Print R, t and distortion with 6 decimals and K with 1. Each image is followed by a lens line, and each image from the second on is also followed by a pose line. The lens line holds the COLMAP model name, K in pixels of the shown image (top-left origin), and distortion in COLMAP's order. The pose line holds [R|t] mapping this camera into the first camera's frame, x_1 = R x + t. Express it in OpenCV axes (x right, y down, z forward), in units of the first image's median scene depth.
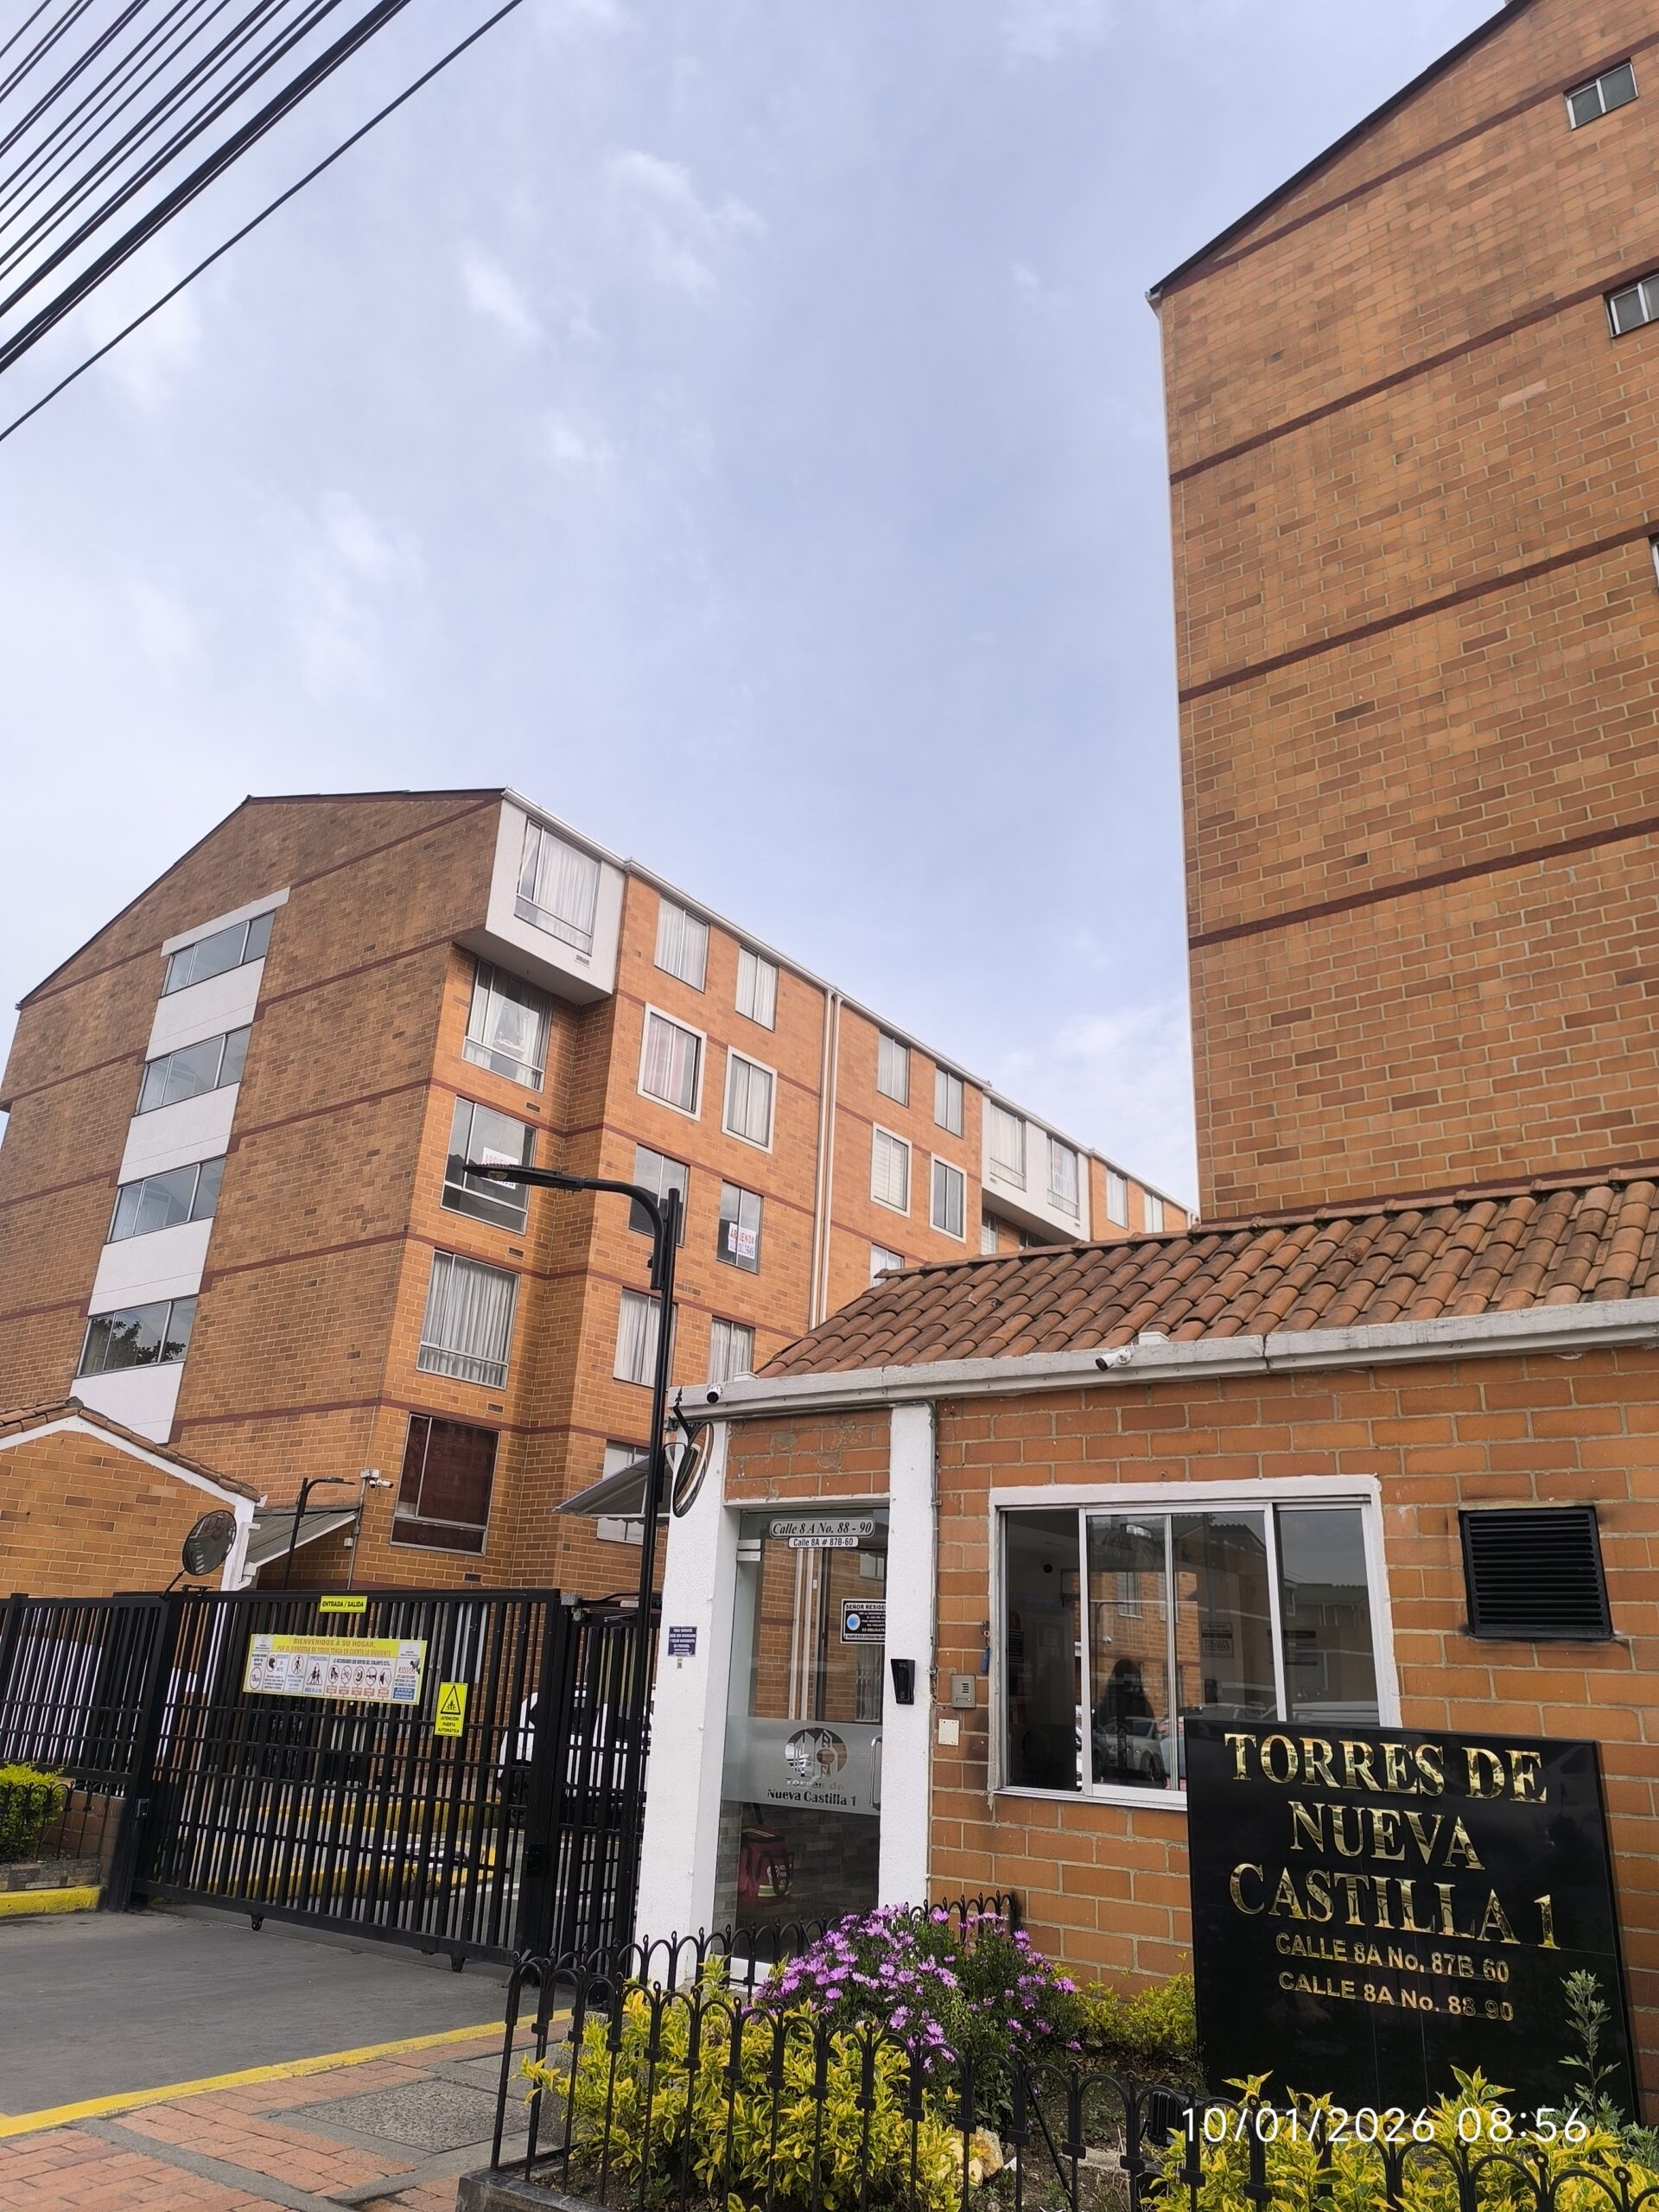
lens RADIAL K [[1515.1, 0, 829.9], [0, 1515.1, 1113.4], [0, 0, 1]] dist [0.034235, -0.034886]
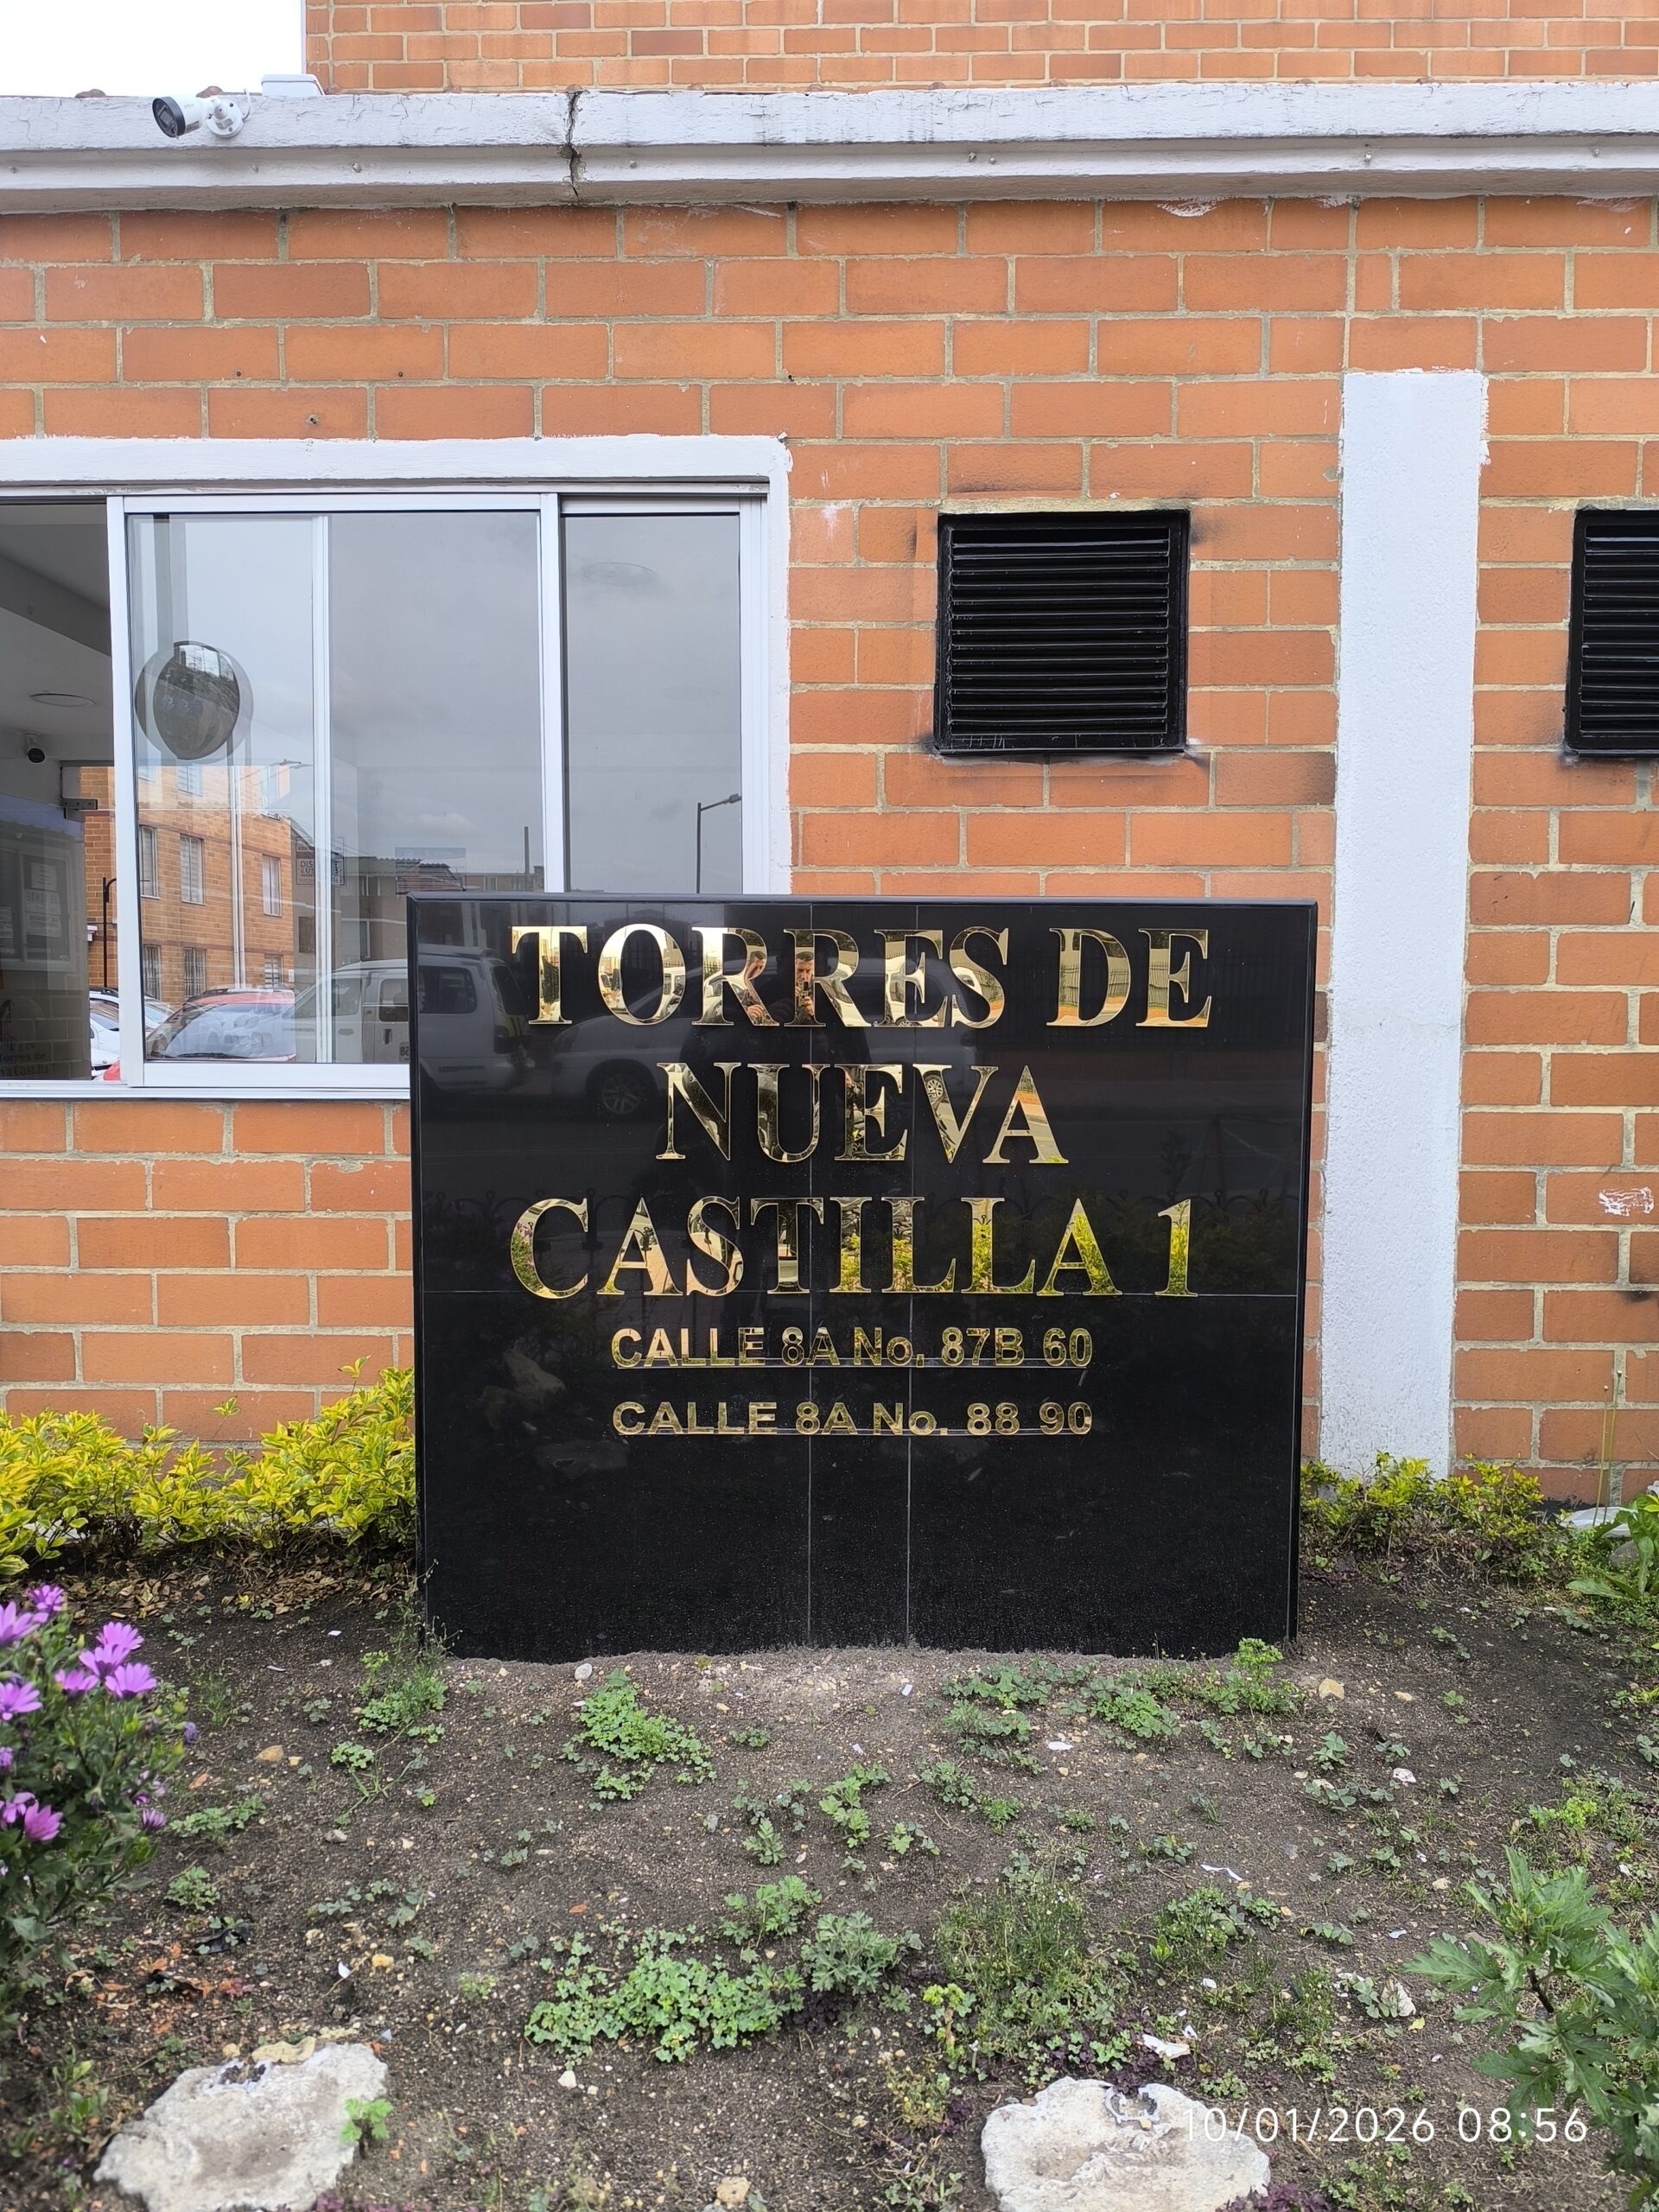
lens RADIAL K [[1515.1, 0, 833.2], [0, 1515.1, 1109.5], [0, 0, 1]] dist [0.034235, -0.034886]
pose [[0.818832, -0.078697, 0.568613, 0.084614], [-0.173260, 0.910477, 0.375516, 0.263390], [-0.547261, -0.406003, 0.731893, 0.586250]]
